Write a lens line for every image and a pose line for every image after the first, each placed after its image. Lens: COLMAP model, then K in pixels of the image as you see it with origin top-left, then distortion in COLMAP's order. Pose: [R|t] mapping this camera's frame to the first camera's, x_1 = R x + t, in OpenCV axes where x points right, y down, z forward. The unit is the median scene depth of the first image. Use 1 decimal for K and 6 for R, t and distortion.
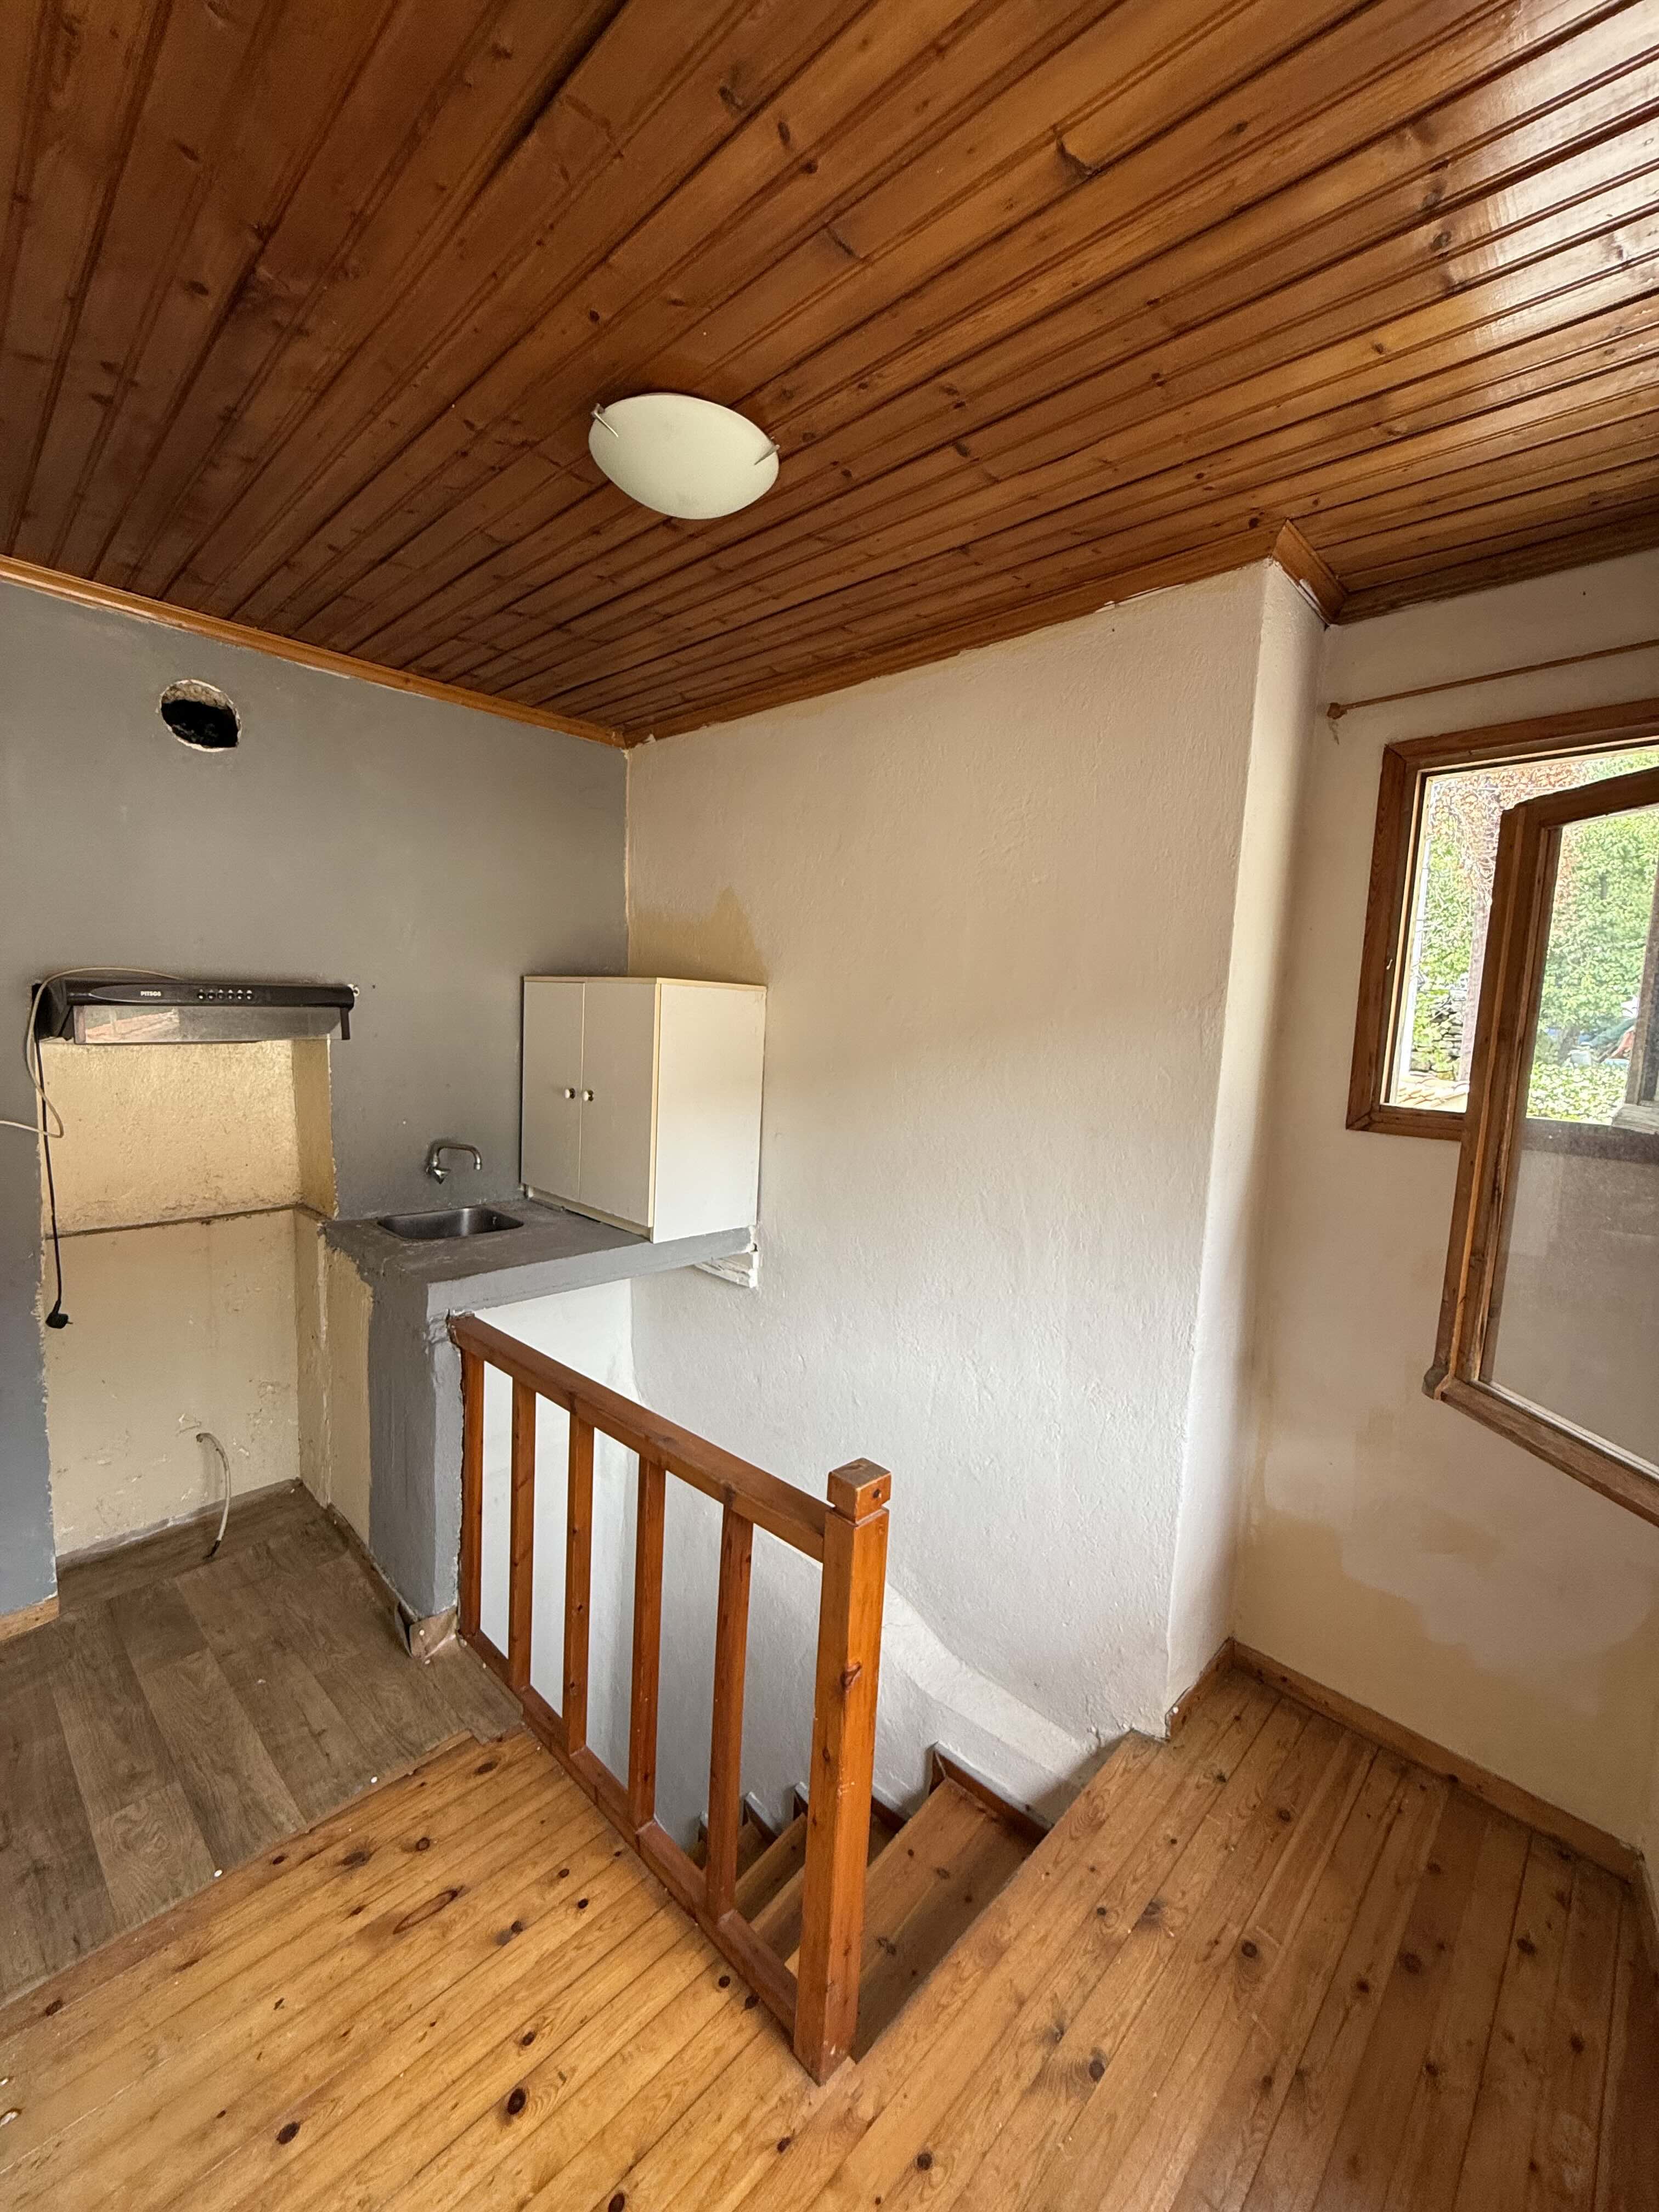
lens RADIAL K [[878.0, 0, 825.7], [0, 878.0, 1106.5], [0, 0, 1]] dist [0.000755, 0.000085]
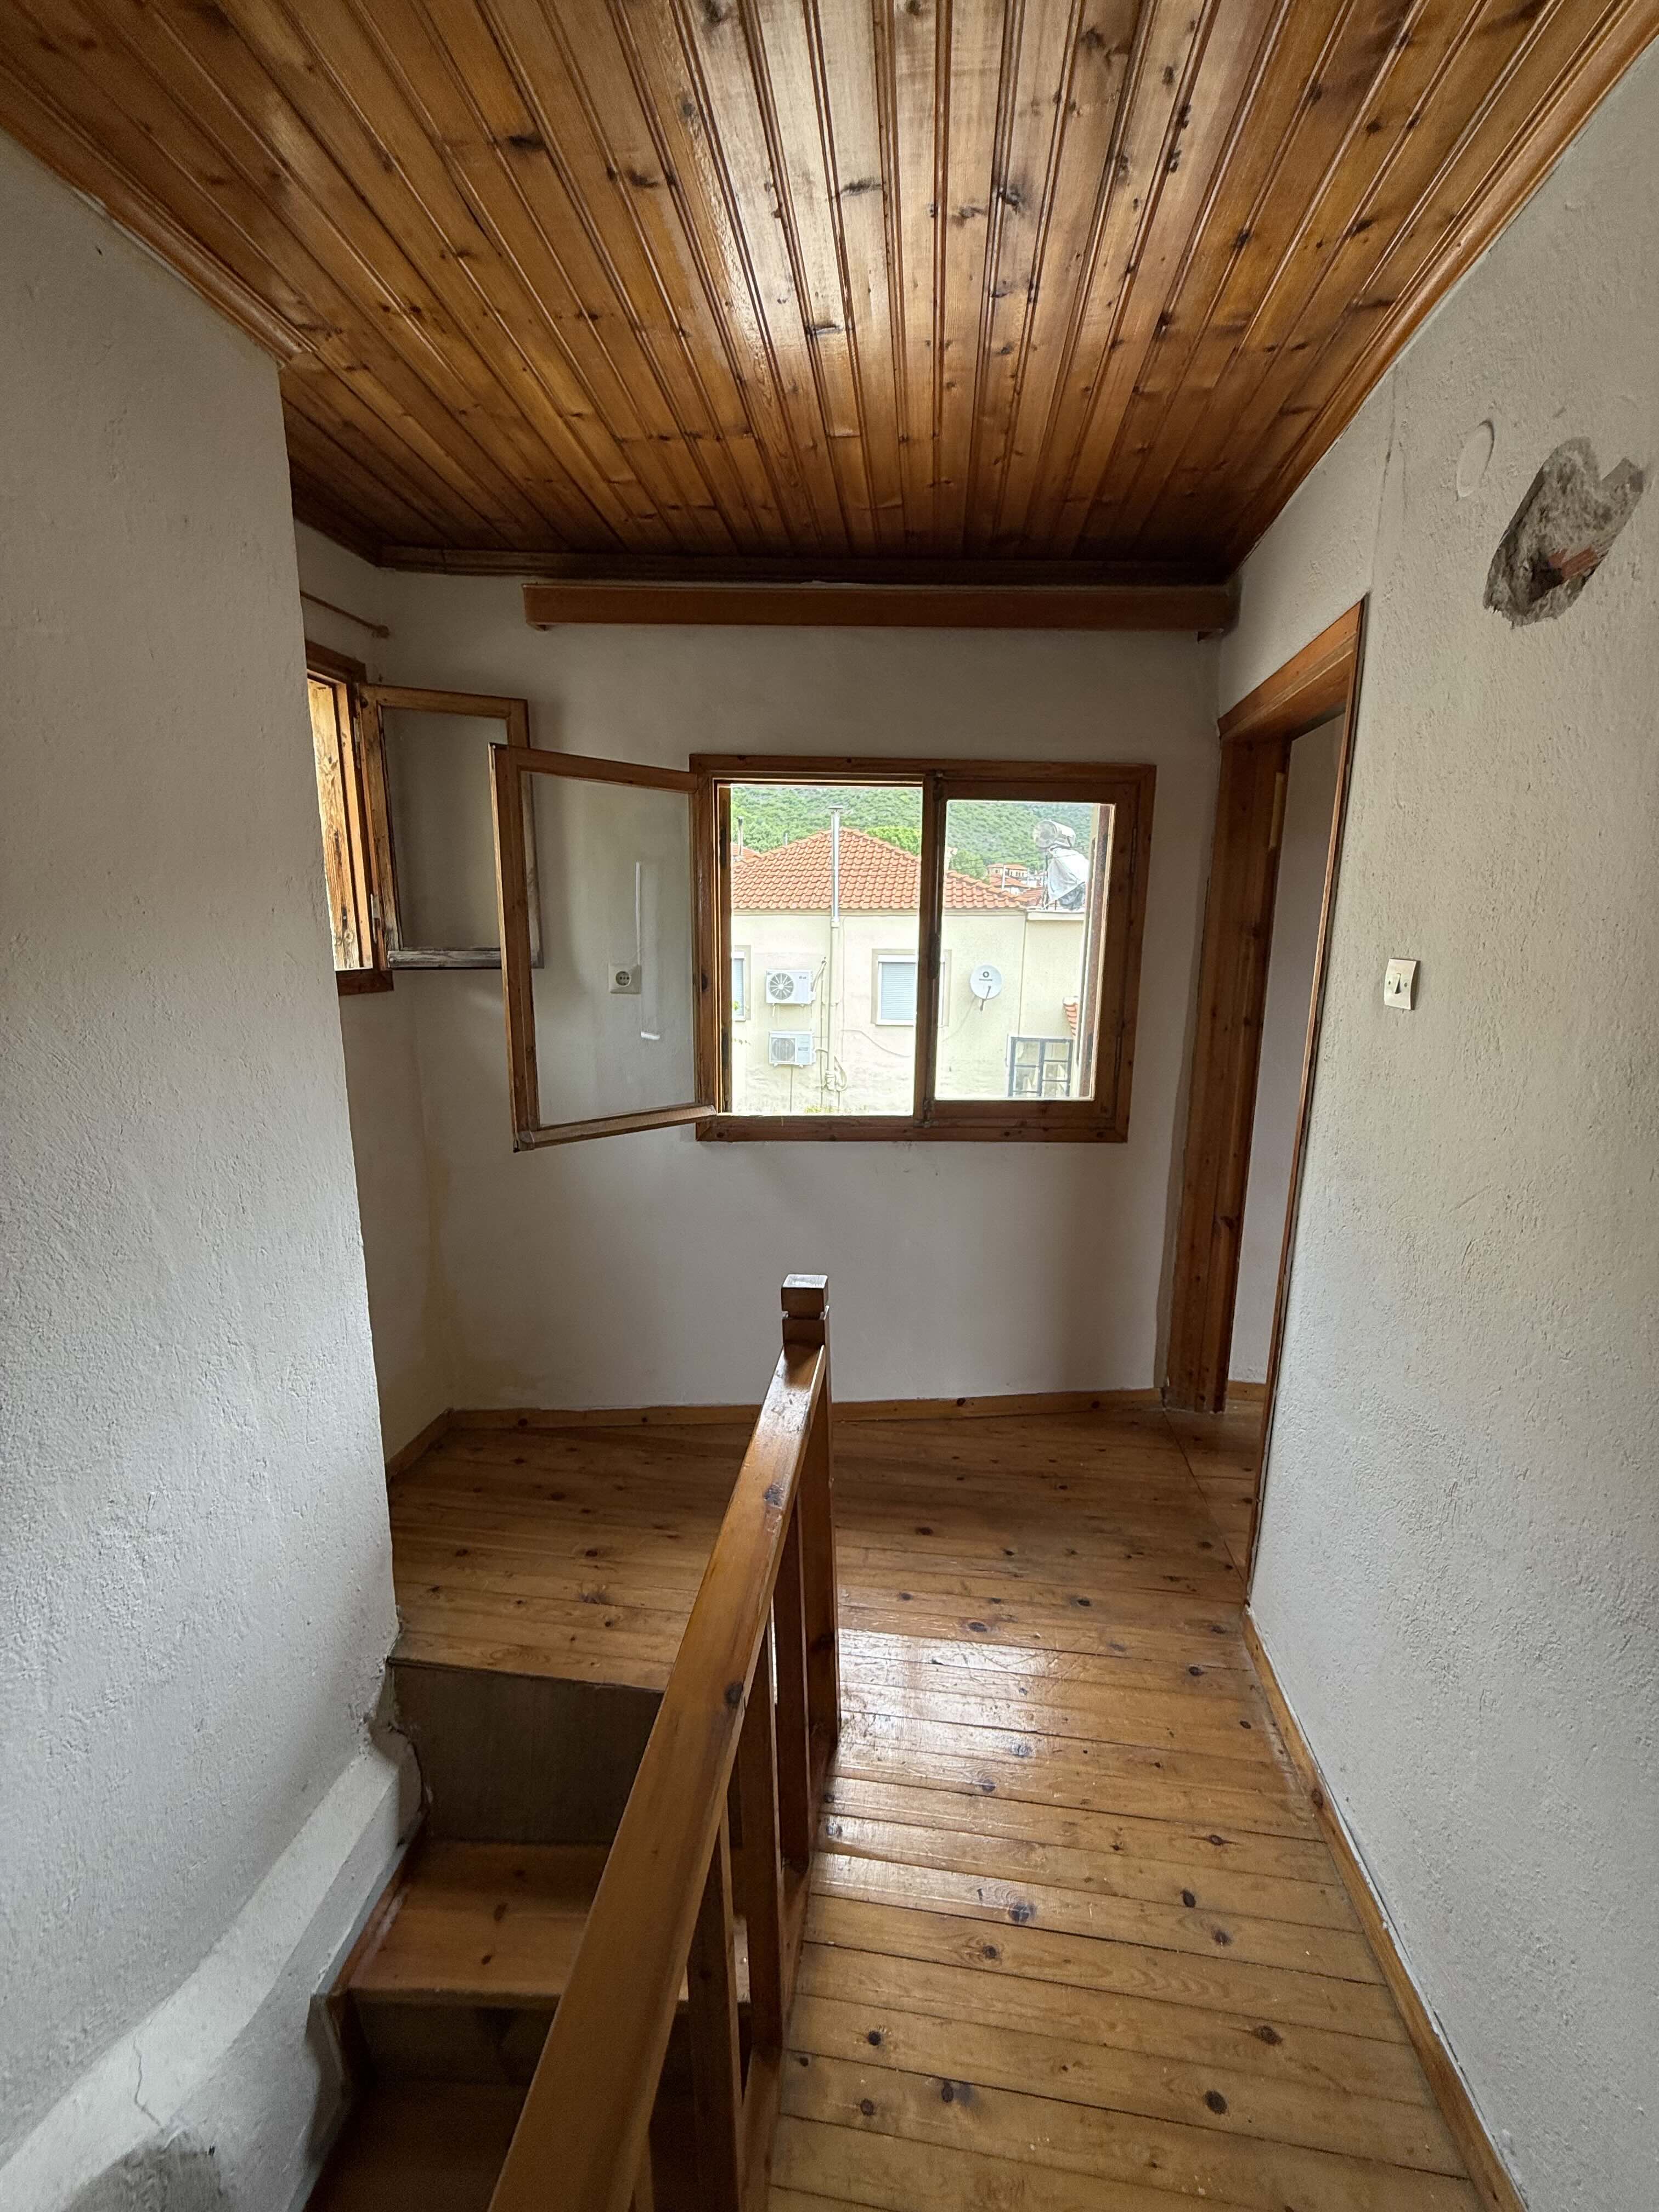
lens RADIAL K [[878.0, 0, 828.6], [0, 878.0, 1108.9], [0, 0, 1]] dist [0.000755, 0.000085]
pose [[-0.609425, -0.191647, 0.769333, -0.652722], [0.061158, 0.956091, 0.286616, -0.120495], [-0.790481, 0.221722, -0.570945, 1.207618]]
